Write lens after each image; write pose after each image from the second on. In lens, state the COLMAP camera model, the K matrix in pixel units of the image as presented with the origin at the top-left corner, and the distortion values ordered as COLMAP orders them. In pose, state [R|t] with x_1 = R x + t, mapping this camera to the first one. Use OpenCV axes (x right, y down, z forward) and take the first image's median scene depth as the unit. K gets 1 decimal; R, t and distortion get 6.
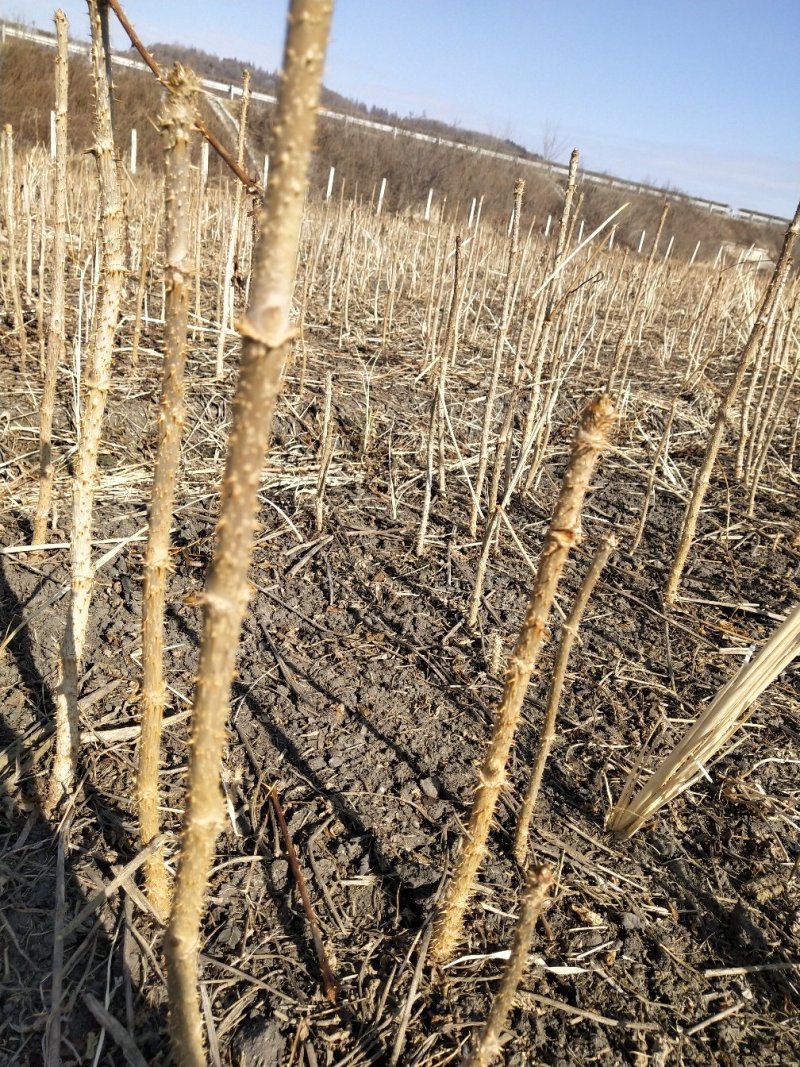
lens RADIAL K [[819.4, 0, 400.0], [0, 819.4, 533.5], [0, 0, 1]] dist [-0.007125, 0.013142]
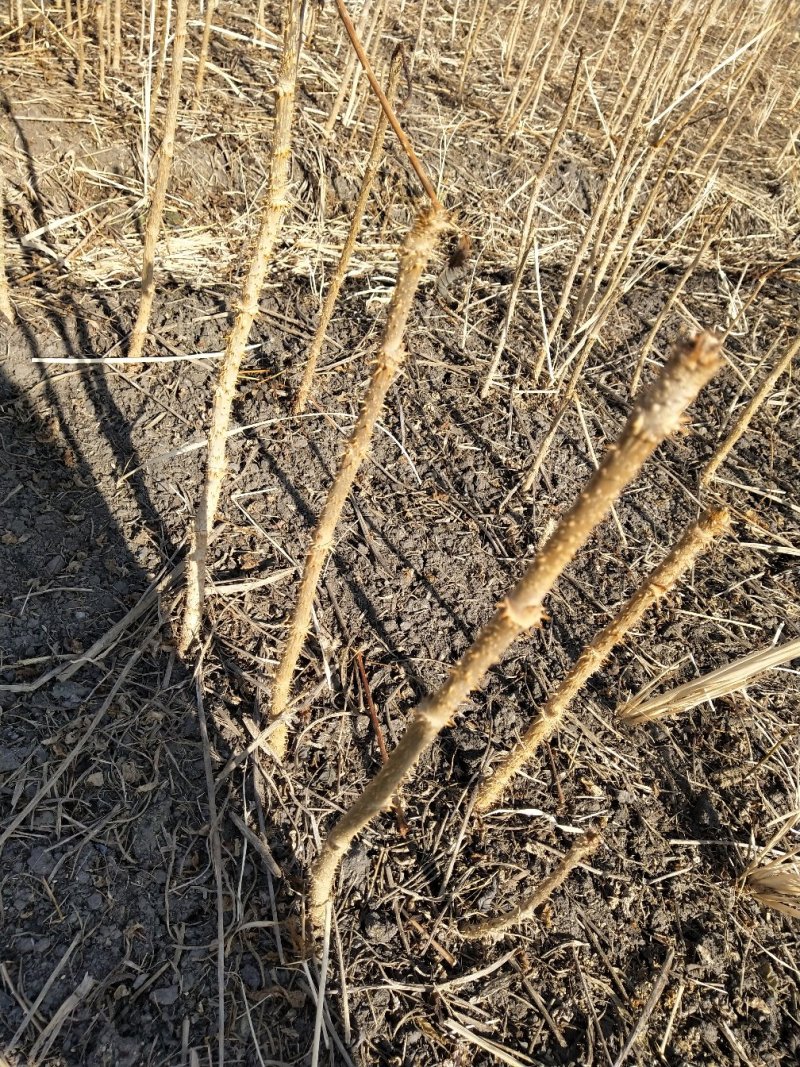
lens RADIAL K [[819.4, 0, 400.0], [0, 819.4, 533.5], [0, 0, 1]] dist [-0.007125, 0.013142]
pose [[0.989504, 0.143059, 0.020375, -0.149693], [-0.141371, 0.929196, 0.341481, -0.295964], [0.029920, -0.340778, 0.939668, -0.099137]]
